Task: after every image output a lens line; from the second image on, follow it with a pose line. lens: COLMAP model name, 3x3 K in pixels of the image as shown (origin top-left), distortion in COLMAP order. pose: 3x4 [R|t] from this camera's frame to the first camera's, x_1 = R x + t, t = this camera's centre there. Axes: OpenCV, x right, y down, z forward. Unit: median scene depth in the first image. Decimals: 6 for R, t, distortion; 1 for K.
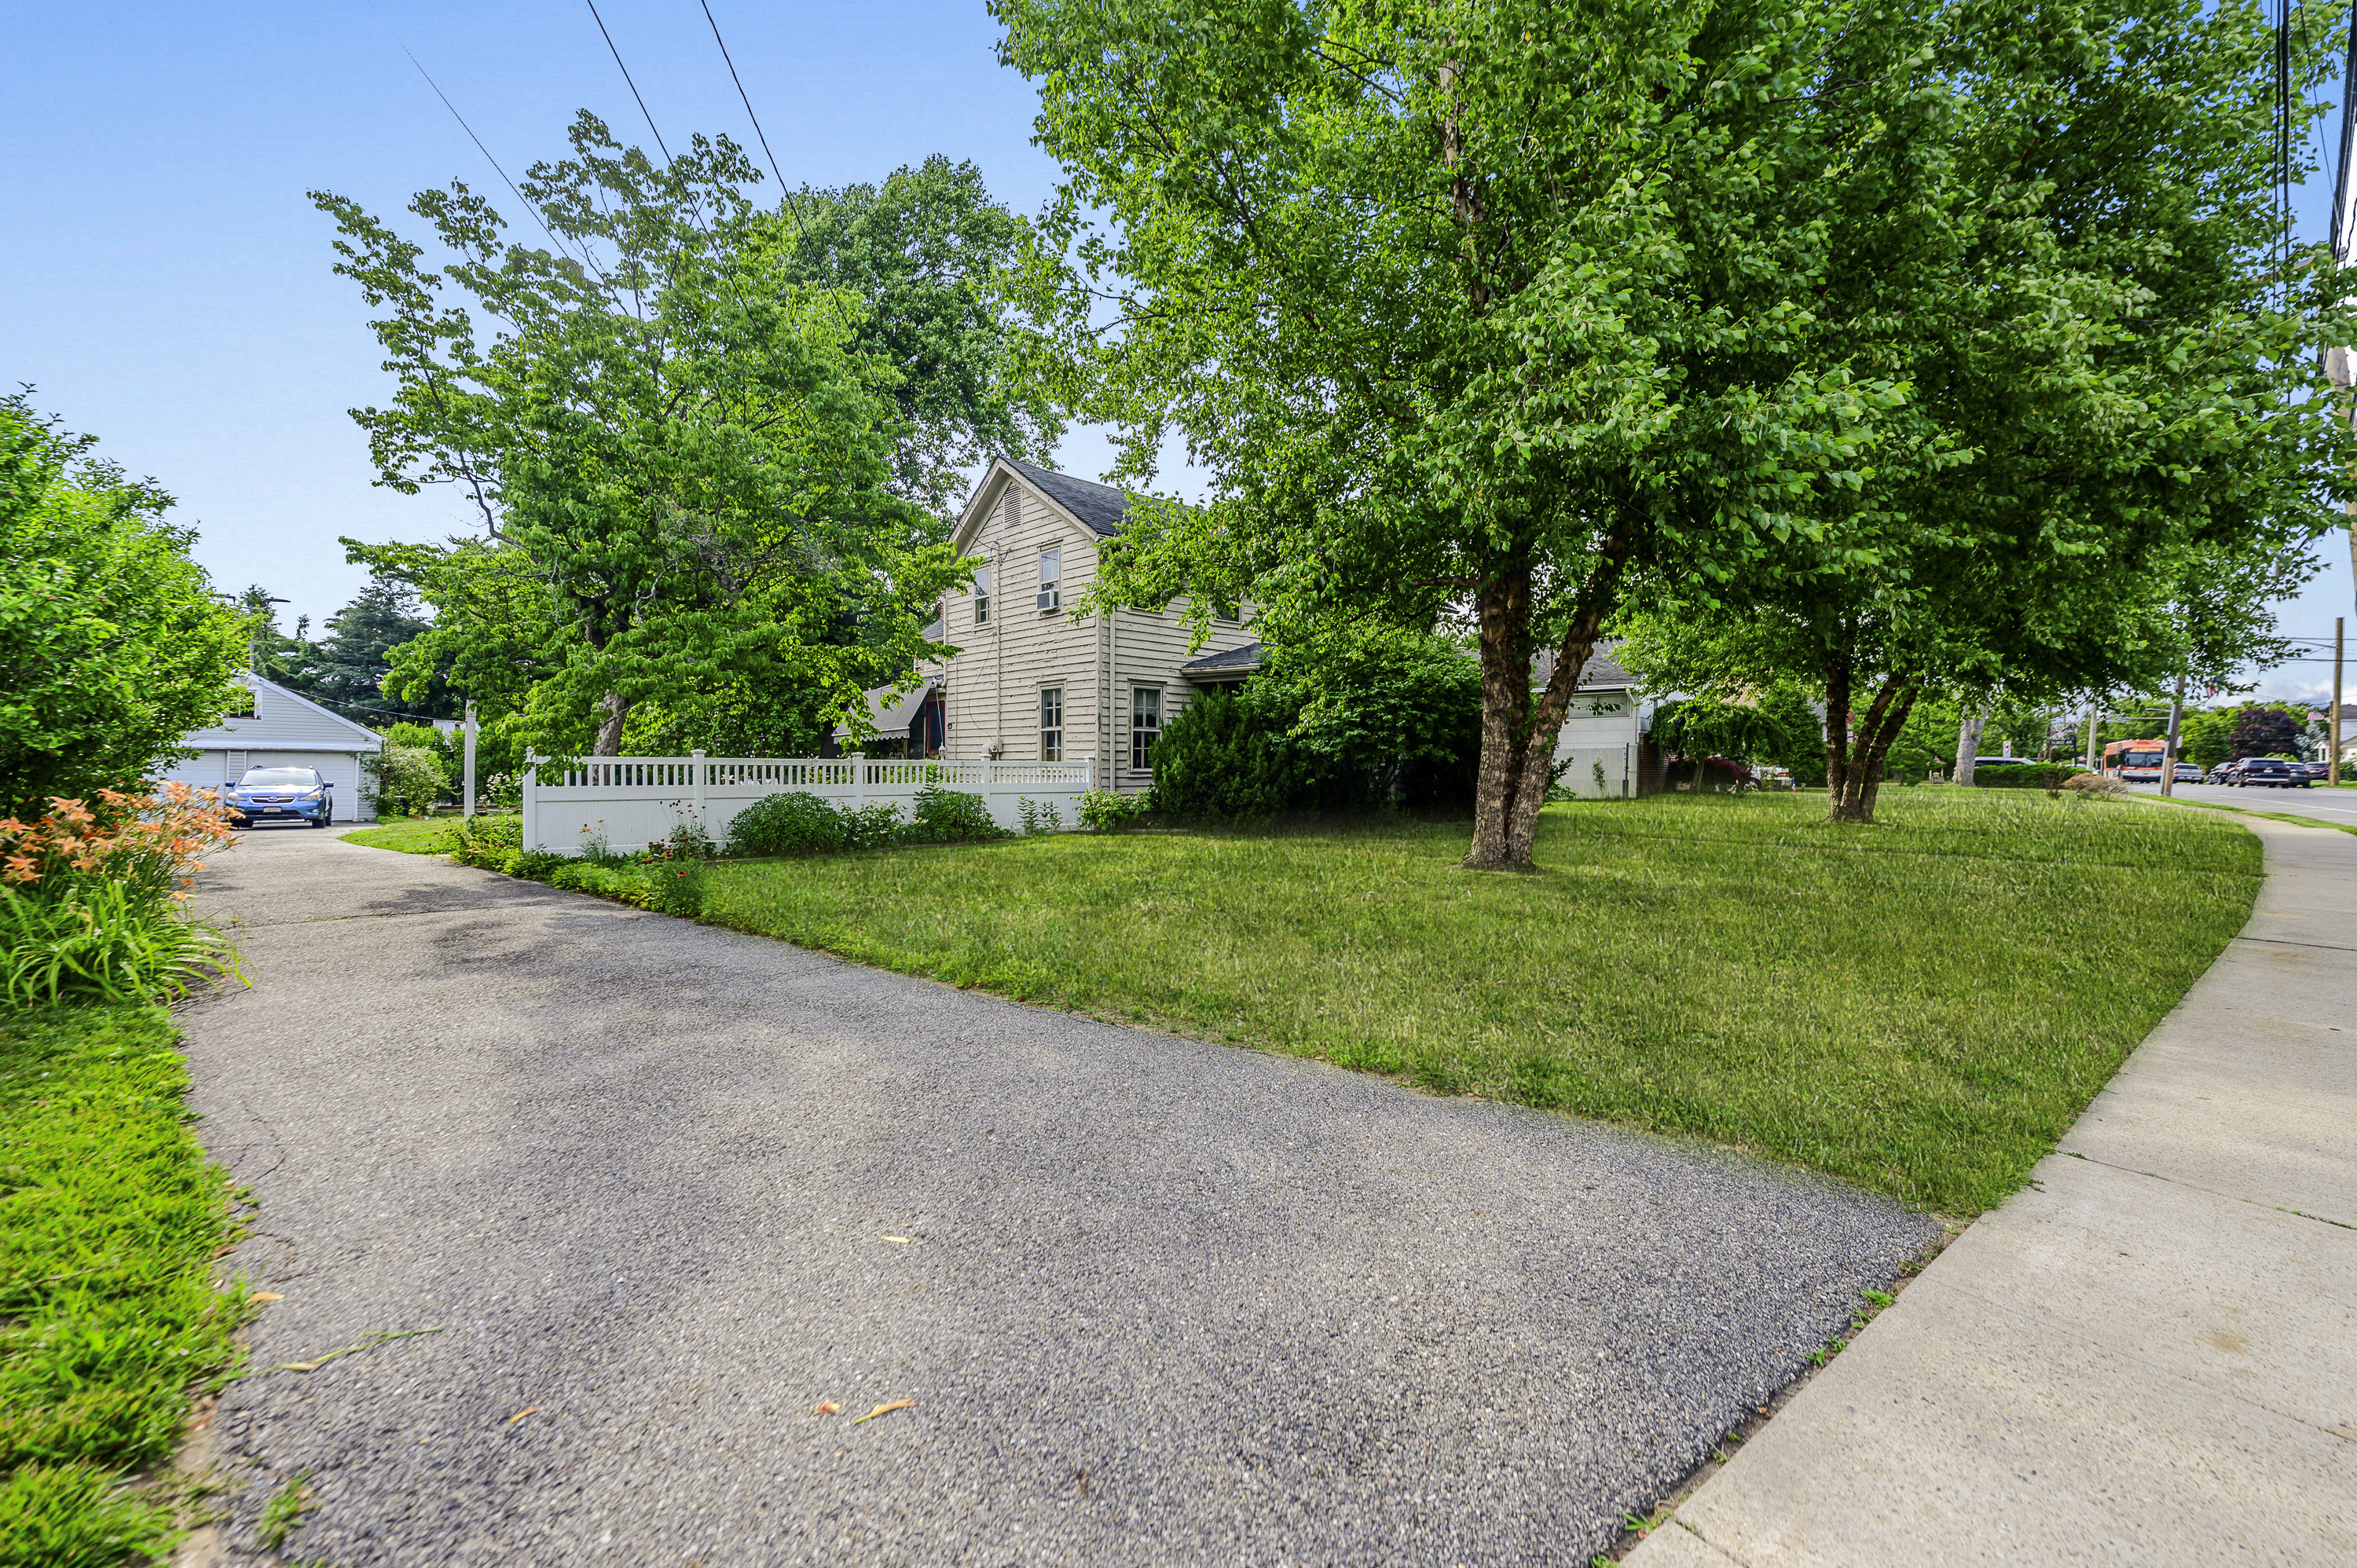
lens RADIAL K [[999.6, 0, 1178.5], [0, 999.6, 784.0], [0, 0, 1]] dist [0.001391, 0.000134]
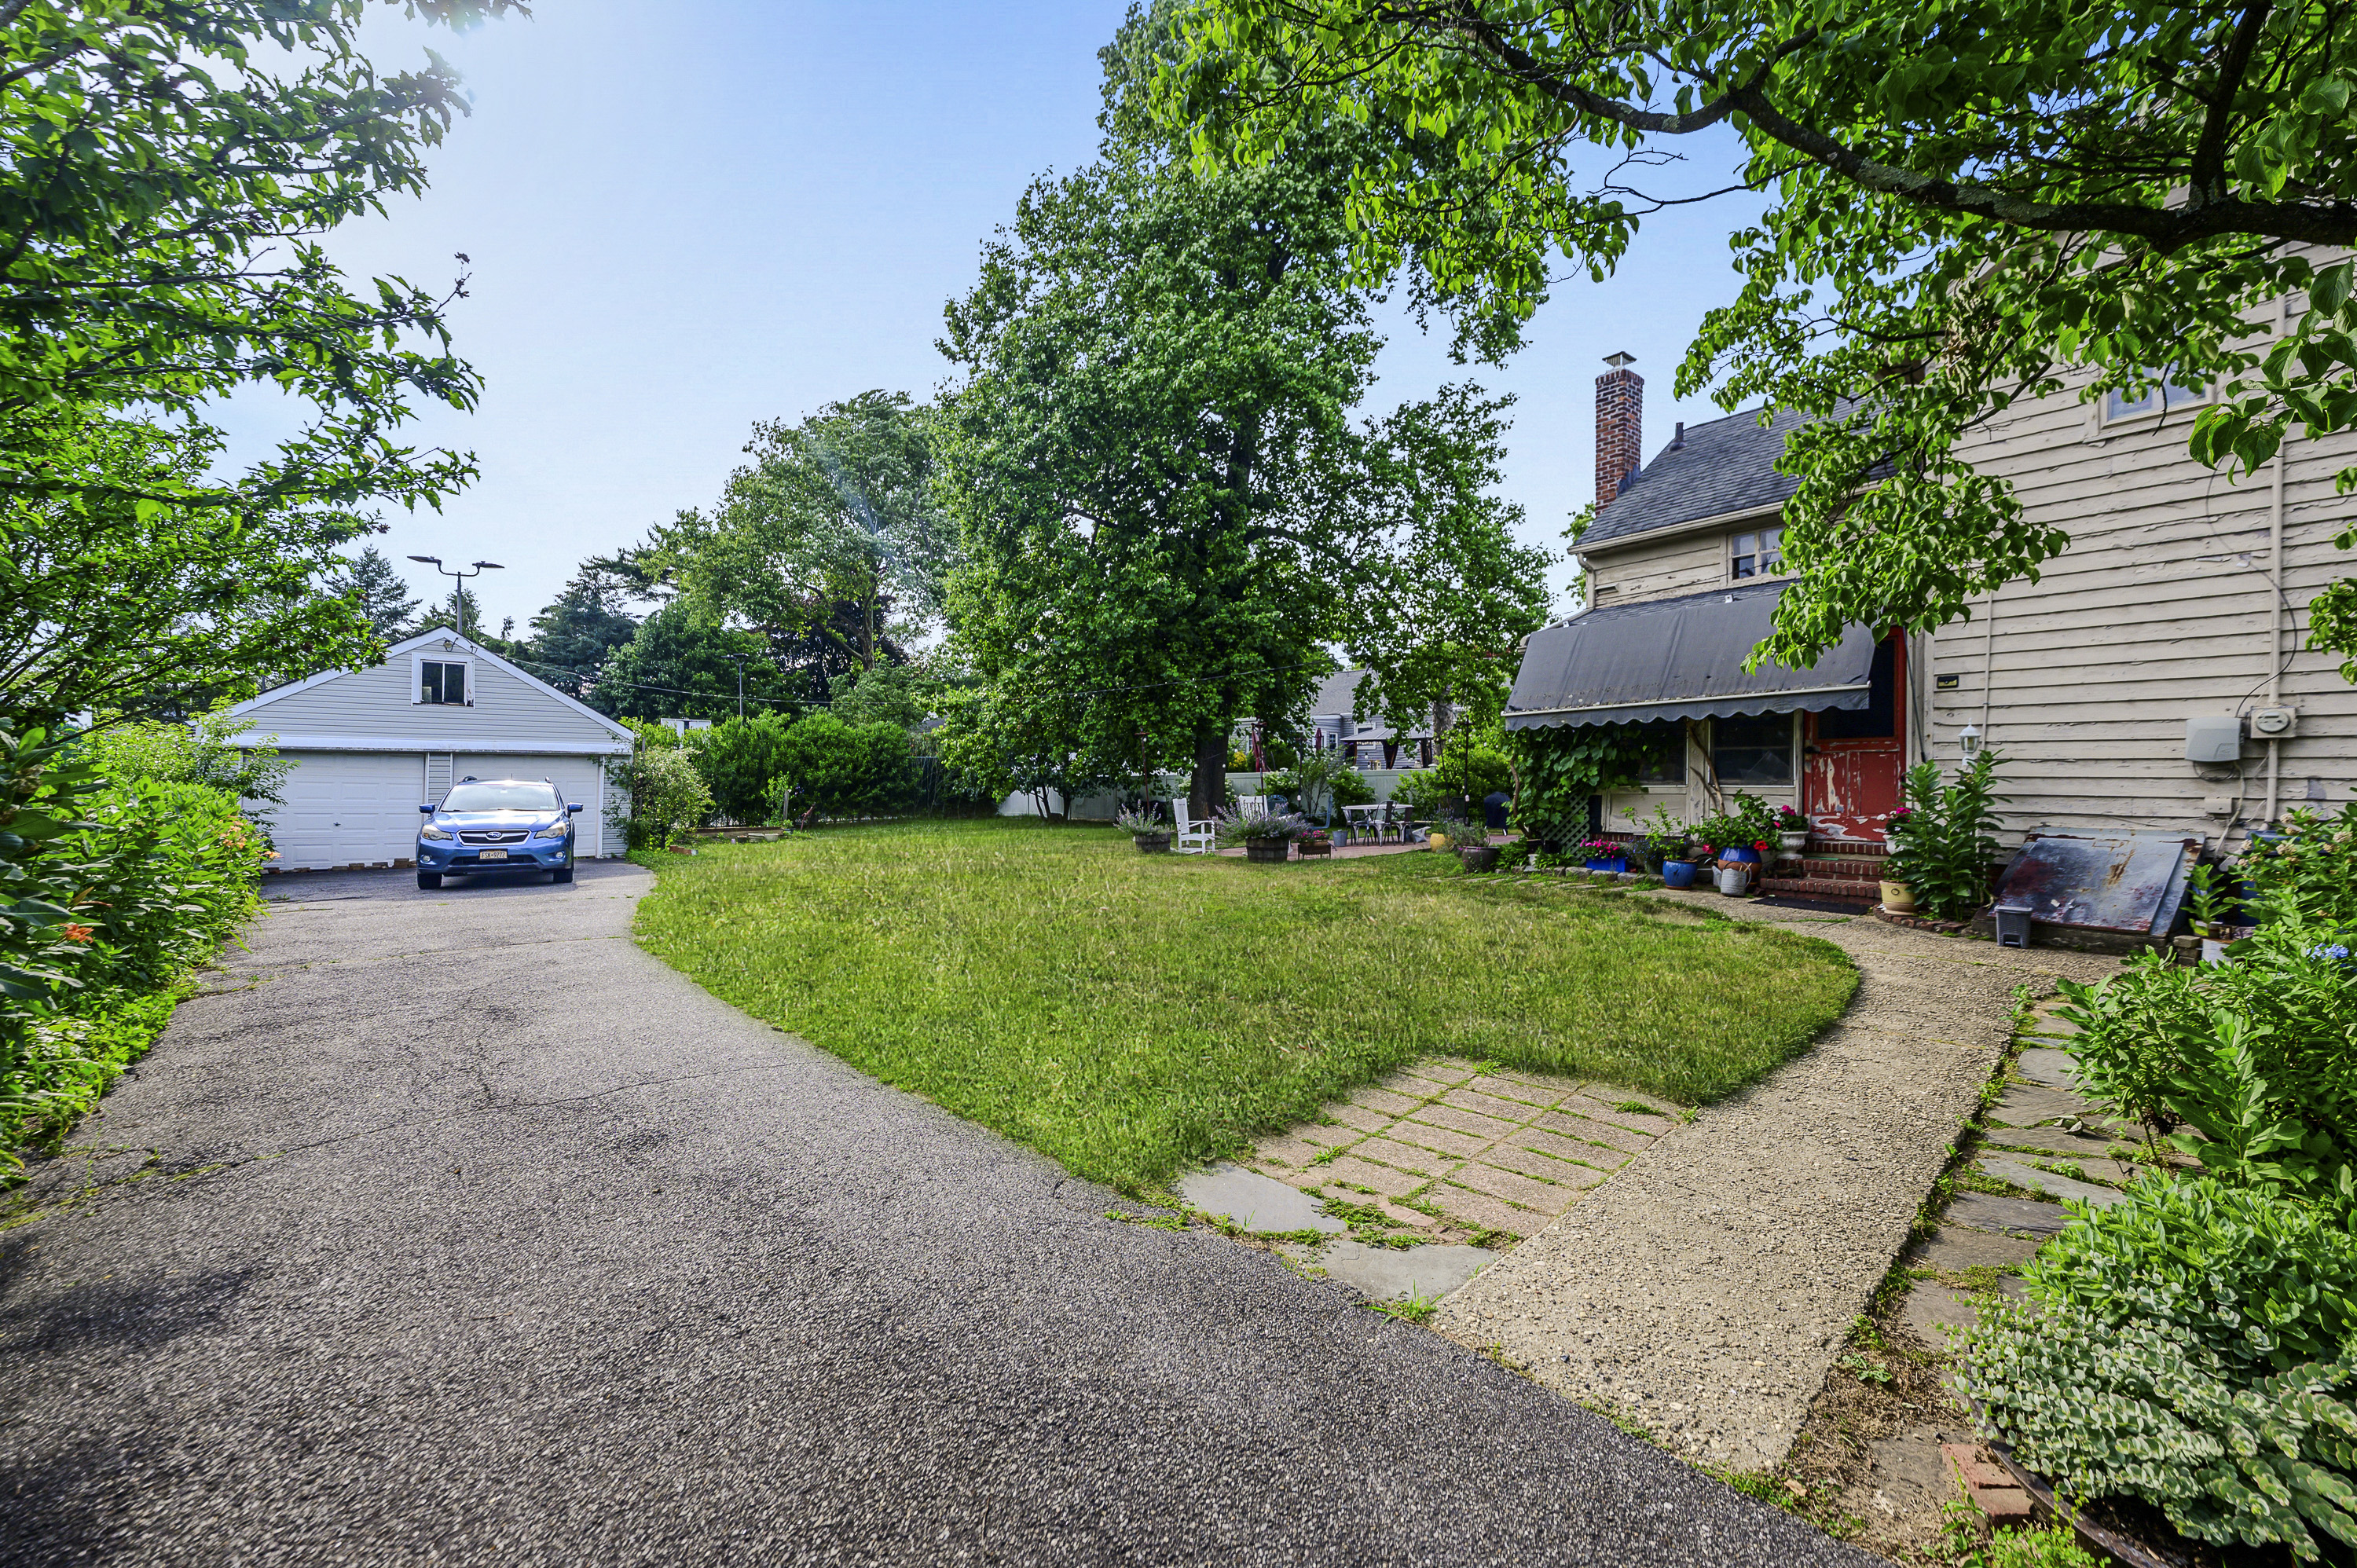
lens RADIAL K [[976.9, 0, 1178.5], [0, 976.9, 784.0], [0, 0, 1]] dist [0.001796, -0.000198]
pose [[0.993723, -0.002747, -0.111837, -0.356974], [0.002167, 0.999984, -0.005308, -0.008275], [0.111849, 0.005033, 0.993712, 0.384928]]
